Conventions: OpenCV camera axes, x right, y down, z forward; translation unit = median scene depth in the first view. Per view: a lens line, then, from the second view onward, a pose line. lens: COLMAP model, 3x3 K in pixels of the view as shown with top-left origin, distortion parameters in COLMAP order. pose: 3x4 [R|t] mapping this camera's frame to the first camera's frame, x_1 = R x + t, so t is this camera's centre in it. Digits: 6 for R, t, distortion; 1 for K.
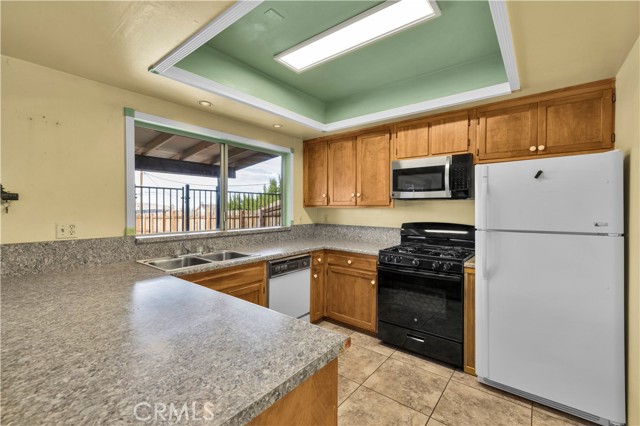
lens RADIAL K [[276.5, 0, 317.0], [0, 276.5, 210.4], [0, 0, 1]] dist [0.004582, 0.000245]
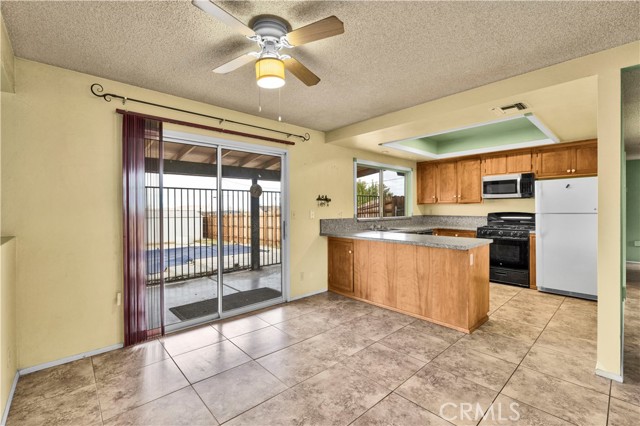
lens RADIAL K [[279.4, 0, 318.8], [0, 279.4, 211.0], [0, 0, 1]] dist [-0.000227, -0.000056]
pose [[0.987696, -0.008303, -0.156166, -0.455795], [0.008229, 0.999966, -0.001121, 0.029327], [0.156170, -0.000178, 0.987730, -0.857461]]
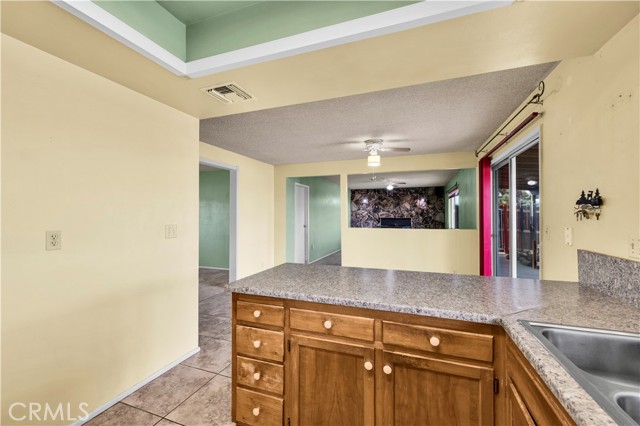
lens RADIAL K [[265.9, 0, 320.0], [0, 265.9, 213.0], [0, 0, 1]] dist [0.001917, 0.000214]
pose [[-0.948580, -0.005672, -0.316487, 0.024138], [-0.006070, 0.999982, 0.000273, -0.004061], [0.316480, 0.002180, -0.948597, 0.880045]]
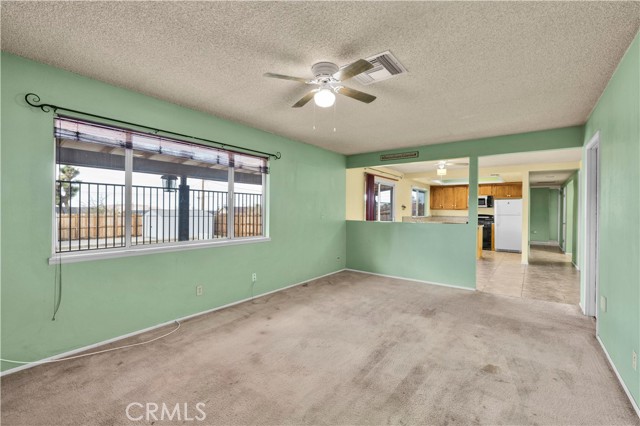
lens RADIAL K [[273.9, 0, 316.6], [0, 273.9, 211.3], [0, 0, 1]] dist [0.000162, 0.000238]
pose [[0.999781, 0.006082, 0.020049, -1.613068], [-0.006001, 0.999974, -0.004092, 0.033628], [-0.020073, 0.003971, 0.999791, -2.261968]]
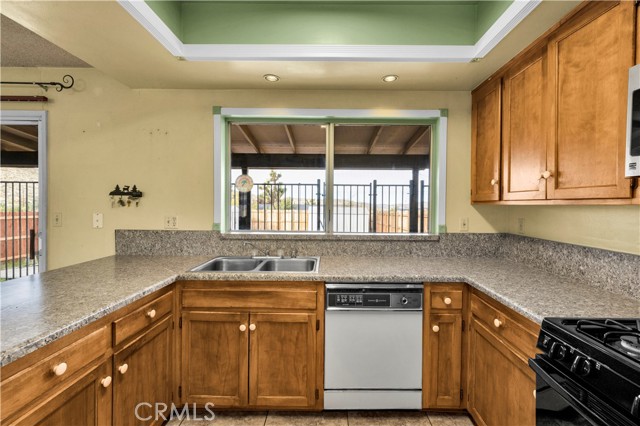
lens RADIAL K [[290.5, 0, 326.9], [0, 290.5, 209.4], [0, 0, 1]] dist [0.000261, 0.000130]
pose [[0.626768, 0.013636, -0.779087, 0.310600], [-0.014560, 0.999877, 0.005788, 0.000574], [0.779070, 0.007716, 0.626889, 0.474849]]
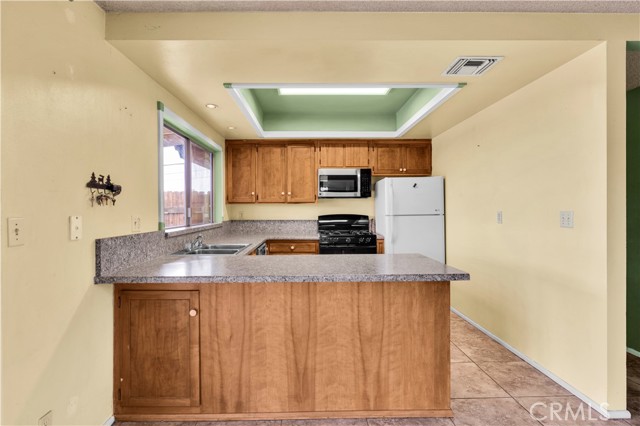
lens RADIAL K [[328.3, 0, 311.3], [0, 328.3, 211.5], [0, 0, 1]] dist [-0.002011, 0.000030]
pose [[0.771590, -0.013400, 0.635980, -0.746252], [0.014794, 0.999886, 0.003119, 0.021510], [-0.635949, 0.007002, 0.771700, -0.188773]]
